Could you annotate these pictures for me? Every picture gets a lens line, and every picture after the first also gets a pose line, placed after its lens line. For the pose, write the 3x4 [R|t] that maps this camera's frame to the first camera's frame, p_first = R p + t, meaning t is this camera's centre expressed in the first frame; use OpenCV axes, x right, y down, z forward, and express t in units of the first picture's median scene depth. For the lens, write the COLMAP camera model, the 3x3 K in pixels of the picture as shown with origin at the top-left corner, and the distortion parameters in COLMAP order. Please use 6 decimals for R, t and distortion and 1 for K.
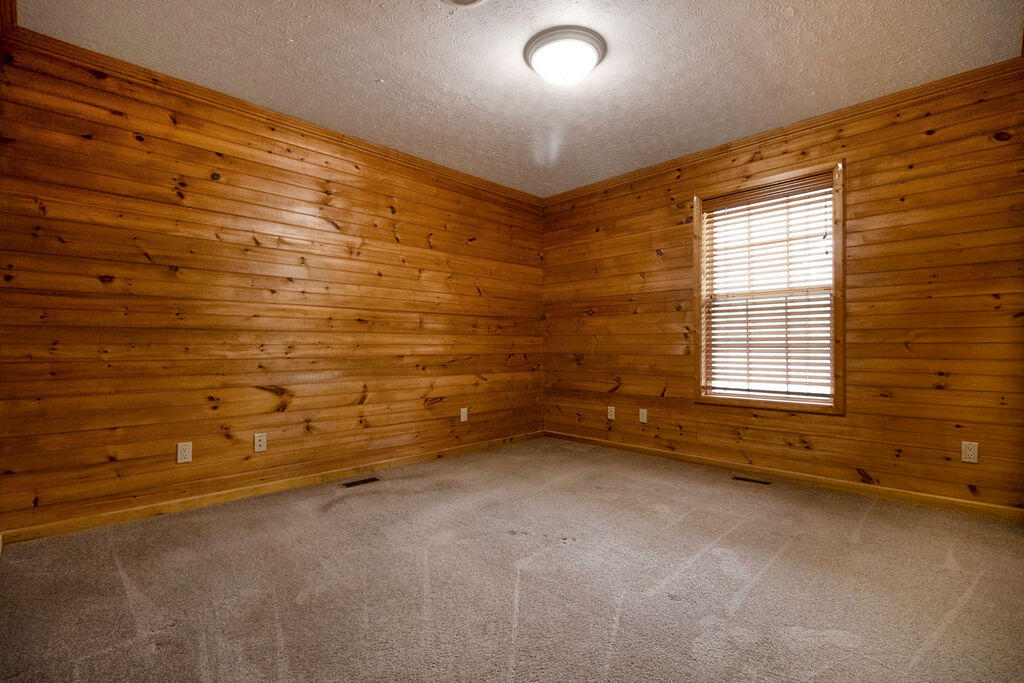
lens RADIAL K [[480.3, 0, 512.2], [0, 480.3, 344.5], [0, 0, 1]] dist [0.002916, -0.003768]
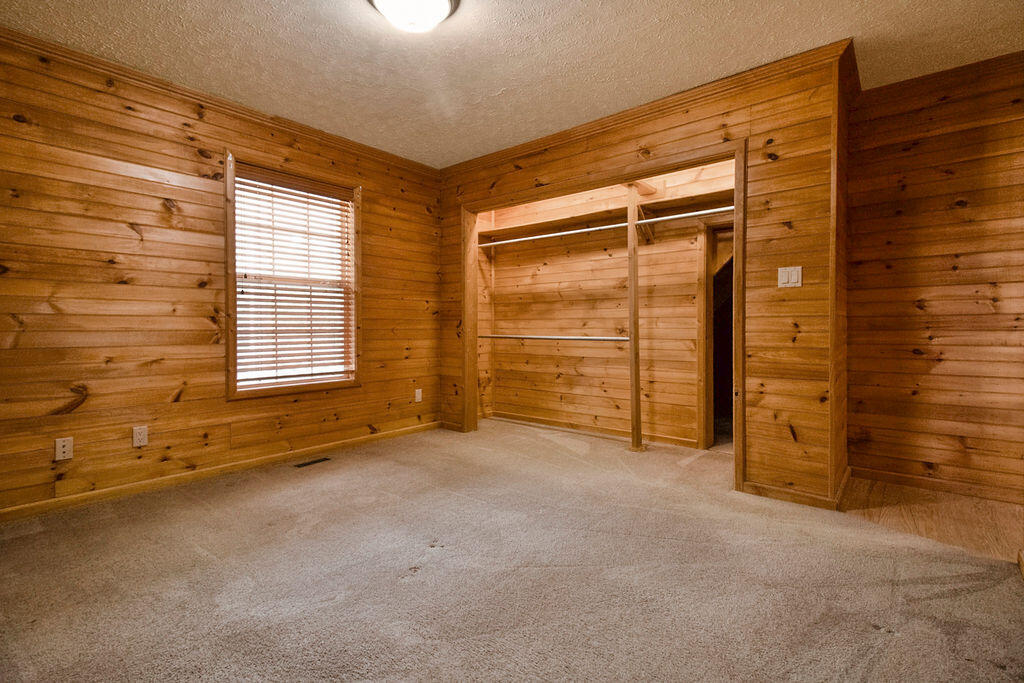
lens RADIAL K [[480.3, 0, 513.0], [0, 480.3, 335.8], [0, 0, 1]] dist [0.002916, -0.003768]
pose [[-0.117108, -0.013186, 0.993032, -0.570556], [0.002169, 0.999906, 0.013533, -0.001328], [-0.993117, 0.003739, -0.117069, 0.690302]]
